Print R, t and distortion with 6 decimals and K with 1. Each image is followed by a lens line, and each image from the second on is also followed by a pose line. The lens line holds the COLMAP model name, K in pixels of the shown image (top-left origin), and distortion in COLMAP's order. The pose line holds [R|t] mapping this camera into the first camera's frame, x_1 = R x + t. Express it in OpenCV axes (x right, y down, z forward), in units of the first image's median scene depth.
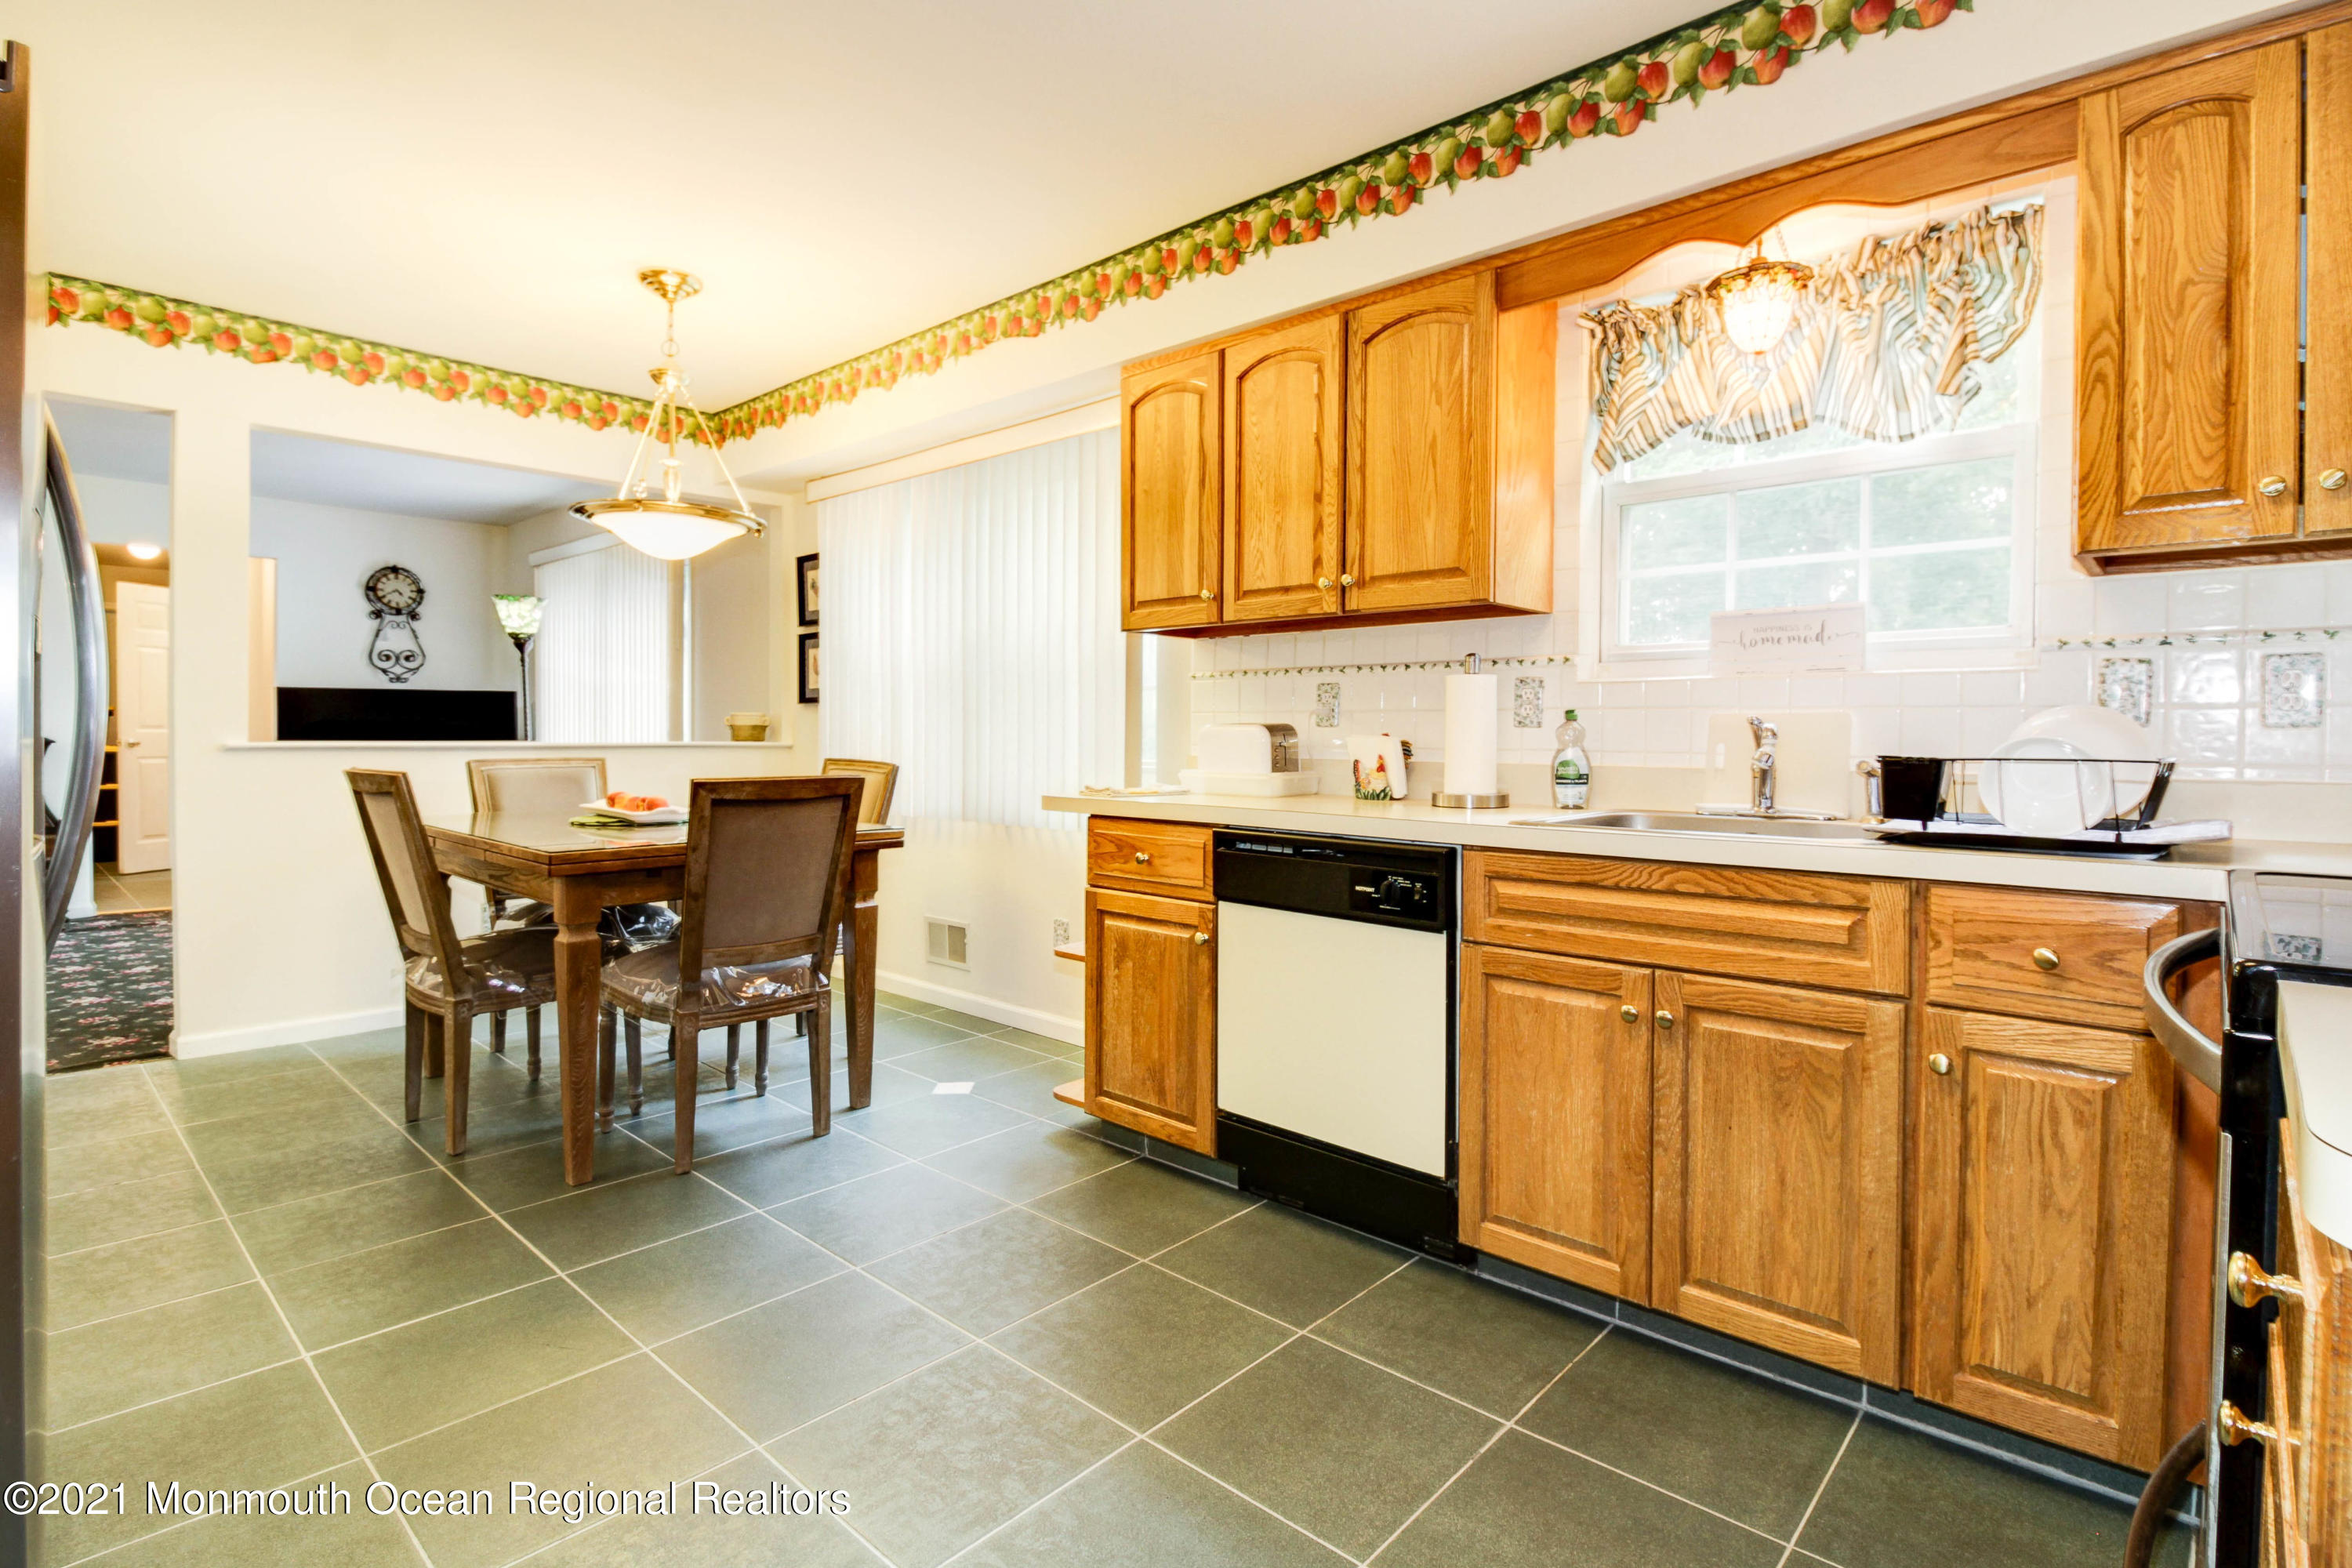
lens RADIAL K [[1105.2, 0, 1199.9], [0, 1105.2, 762.4], [0, 0, 1]] dist [-0.004530, -0.008175]
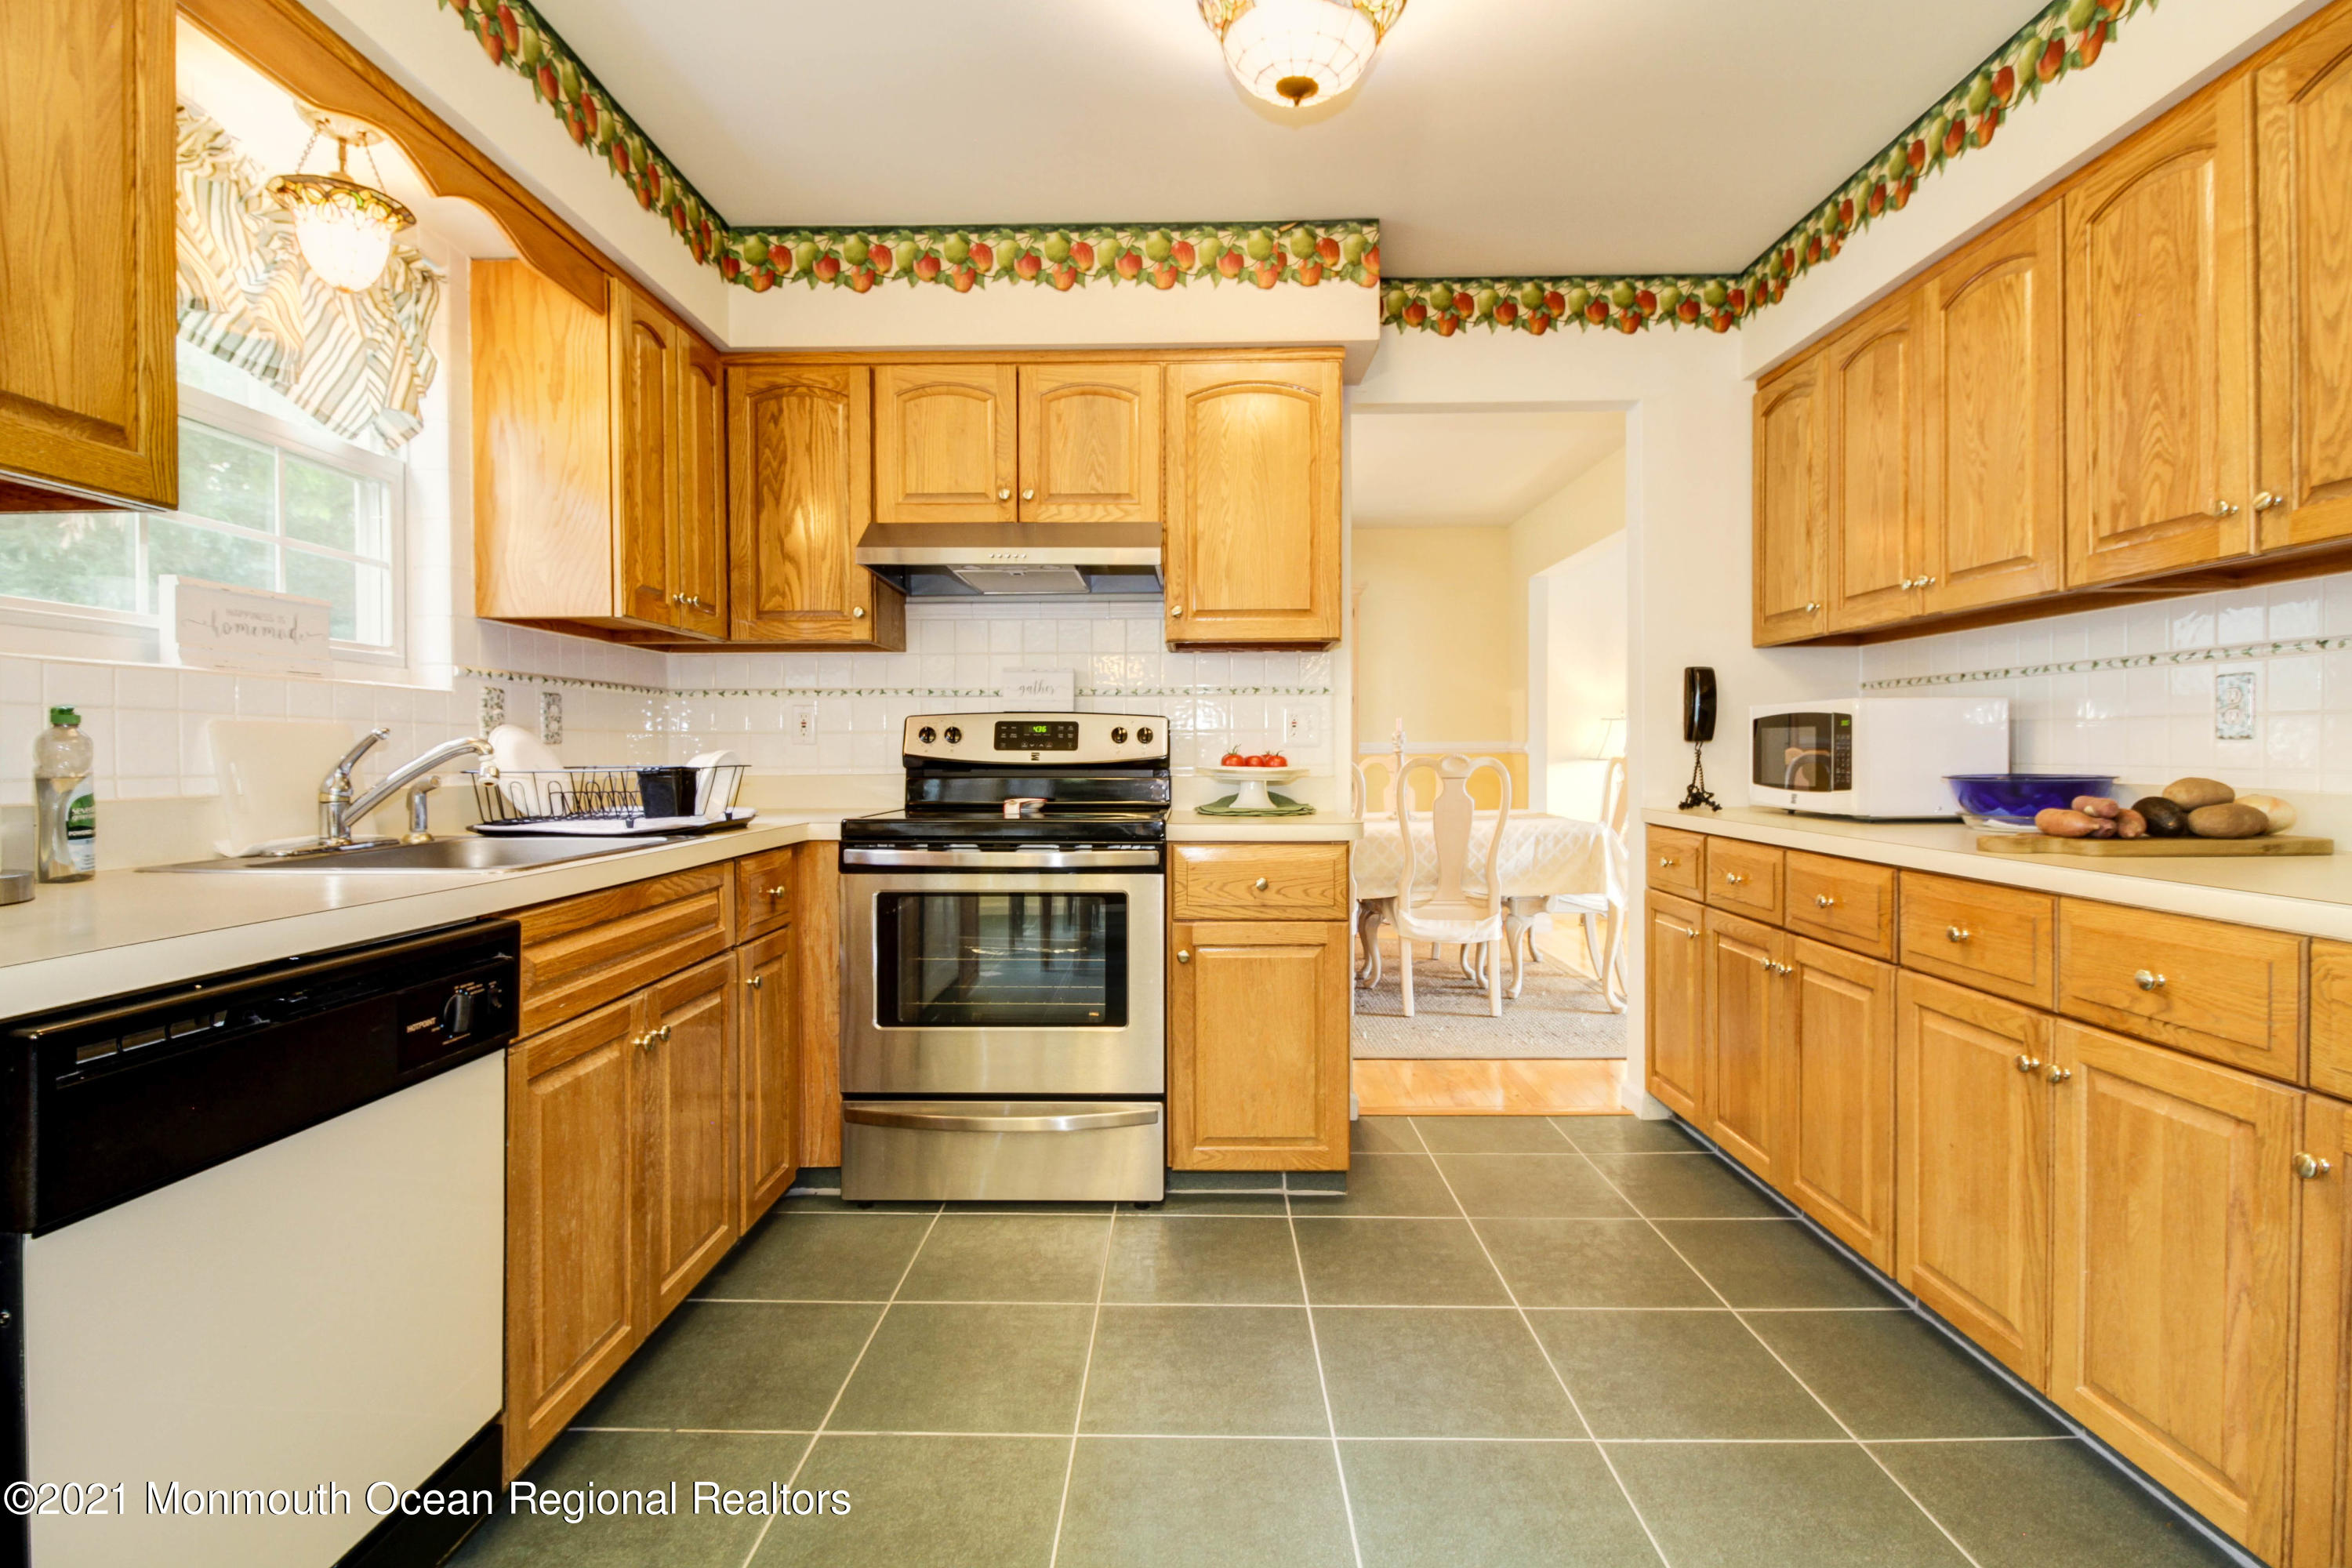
lens RADIAL K [[1105.2, 0, 1183.4], [0, 1105.2, 771.3], [0, 0, 1]] dist [-0.004530, -0.008175]
pose [[-0.655743, -0.017972, 0.754771, -0.501784], [0.018410, 0.999039, 0.039783, -0.028570], [-0.754760, 0.039983, -0.654781, 1.009301]]
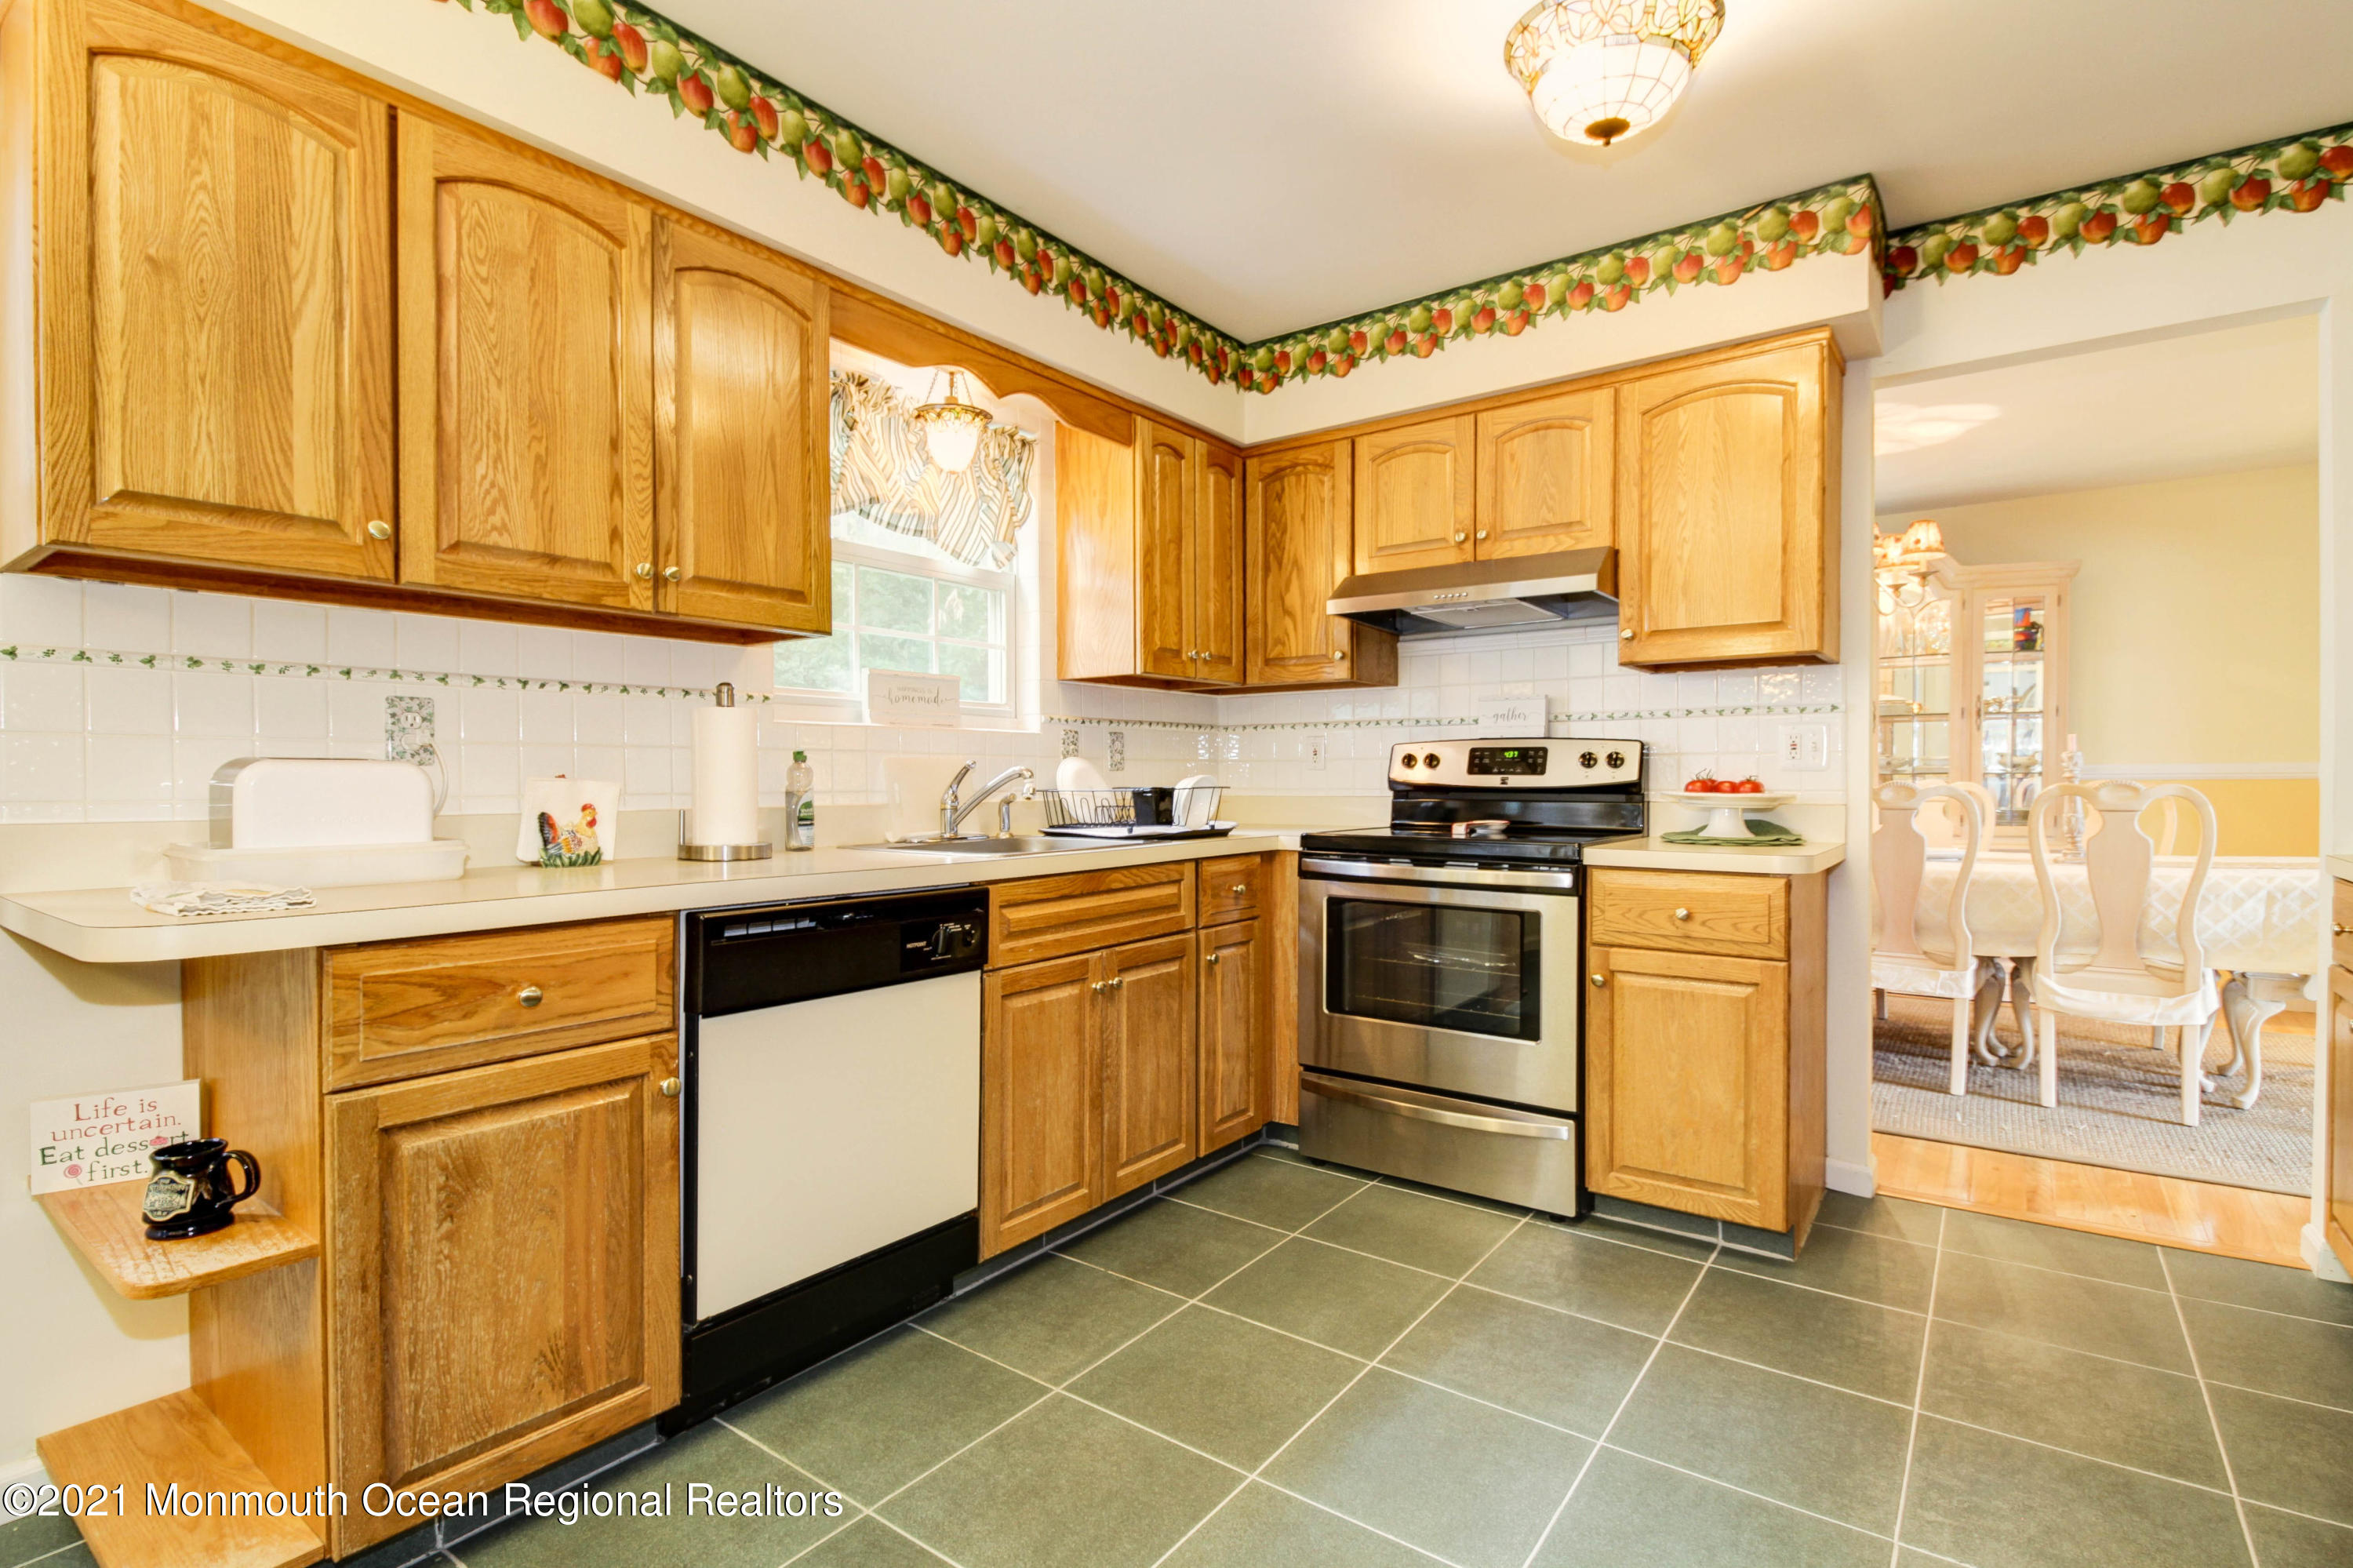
lens RADIAL K [[1105.7, 0, 1165.1], [0, 1105.7, 803.9], [0, 0, 1]] dist [-0.004530, -0.008175]
pose [[-0.081578, -0.030630, 0.996196, -0.734083], [0.026998, 0.999093, 0.032930, -0.025337], [-0.996301, 0.029582, -0.080677, 0.816691]]
